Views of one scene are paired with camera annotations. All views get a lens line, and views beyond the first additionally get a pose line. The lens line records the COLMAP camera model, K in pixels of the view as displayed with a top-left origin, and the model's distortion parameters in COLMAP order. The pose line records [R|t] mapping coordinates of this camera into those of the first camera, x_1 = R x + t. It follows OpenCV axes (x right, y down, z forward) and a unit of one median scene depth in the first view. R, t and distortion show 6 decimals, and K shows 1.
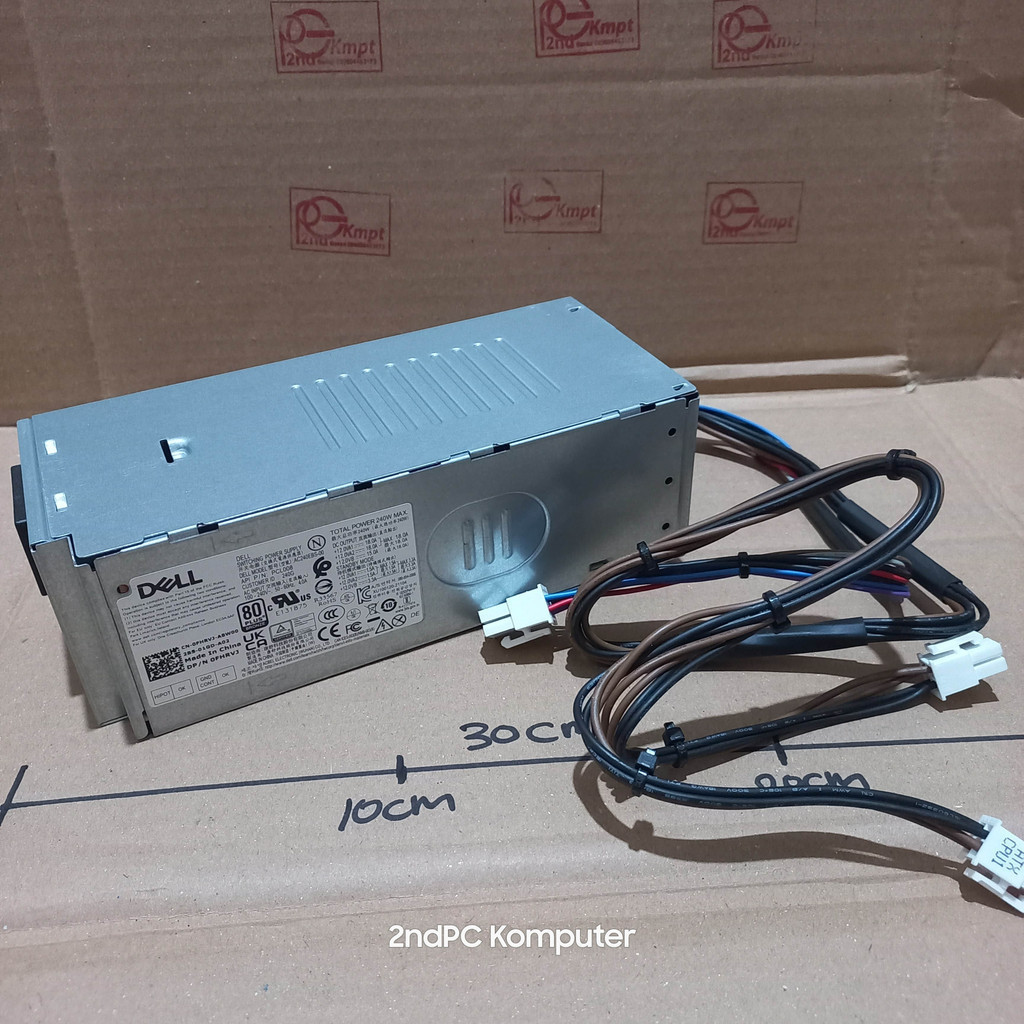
lens RADIAL K [[999.1, 0, 515.1], [0, 999.1, 508.7], [0, 0, 1]] dist [0.095653, -0.199120]
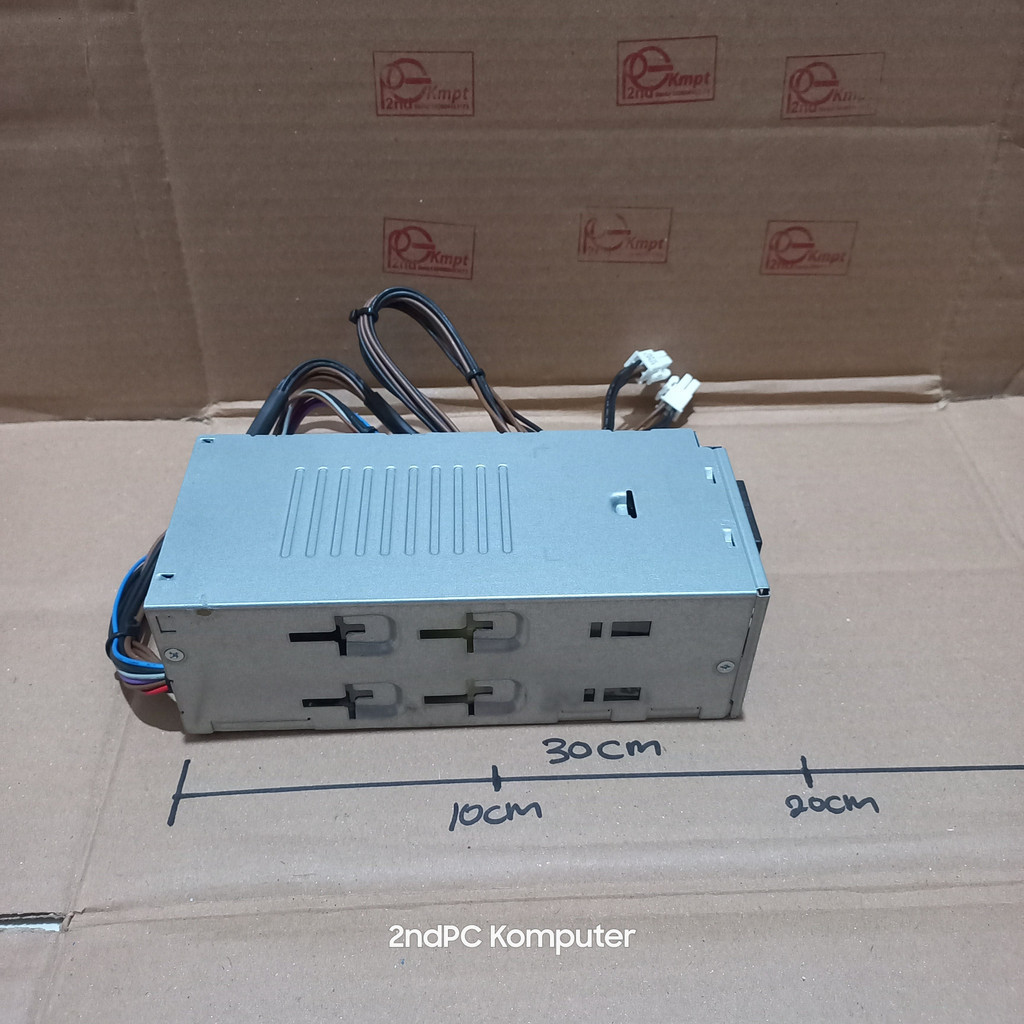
lens RADIAL K [[995.2, 0, 513.7], [0, 995.2, 510.9], [0, 0, 1]] dist [0.093850, -0.188358]
pose [[0.999349, 0.033313, -0.013833, -0.056816], [-0.031252, 0.991138, 0.129111, -0.147016], [0.018012, -0.128595, 0.991534, -0.111725]]
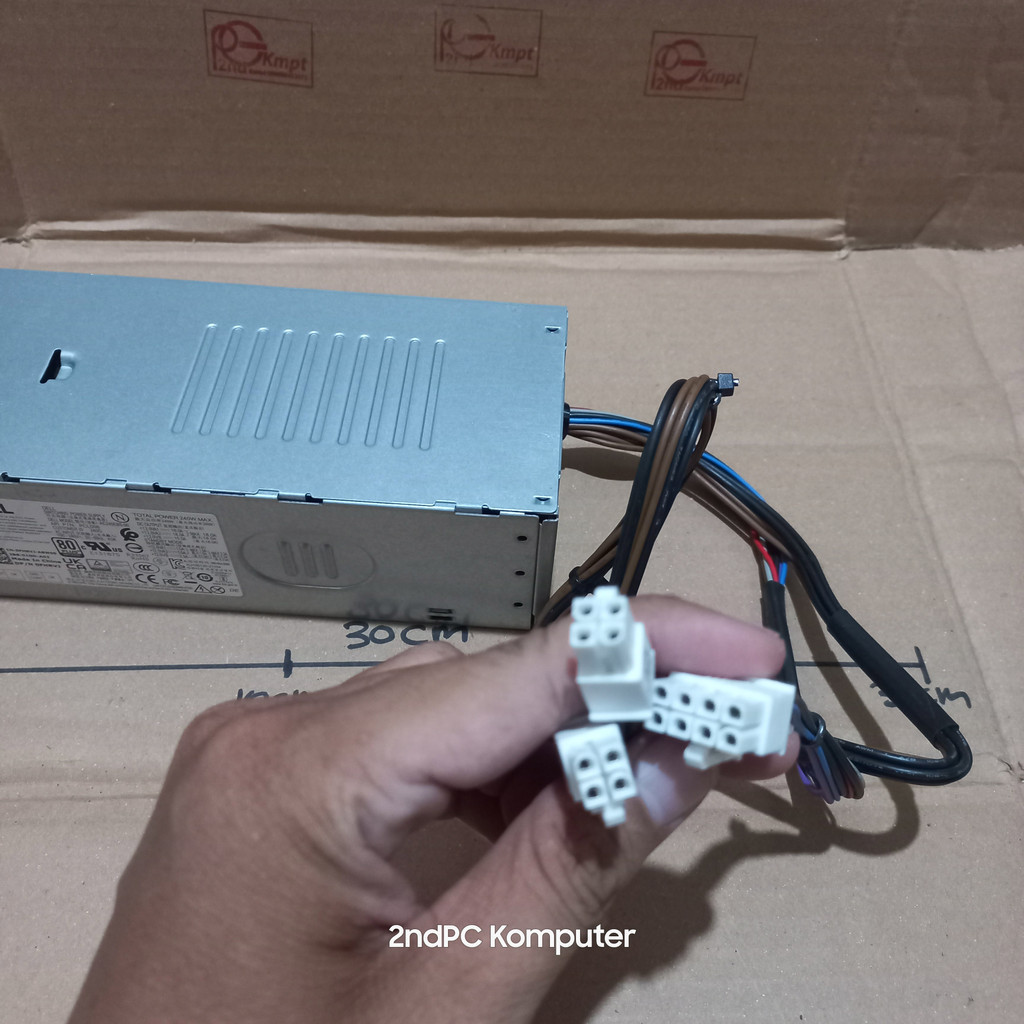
lens RADIAL K [[995.2, 0, 513.7], [0, 995.2, 510.9], [0, 0, 1]] dist [0.093850, -0.188358]
pose [[0.997734, 0.066082, 0.012672, 0.079901], [-0.066668, 0.945406, 0.319002, -0.193691], [0.009100, -0.319124, 0.947669, -0.024165]]
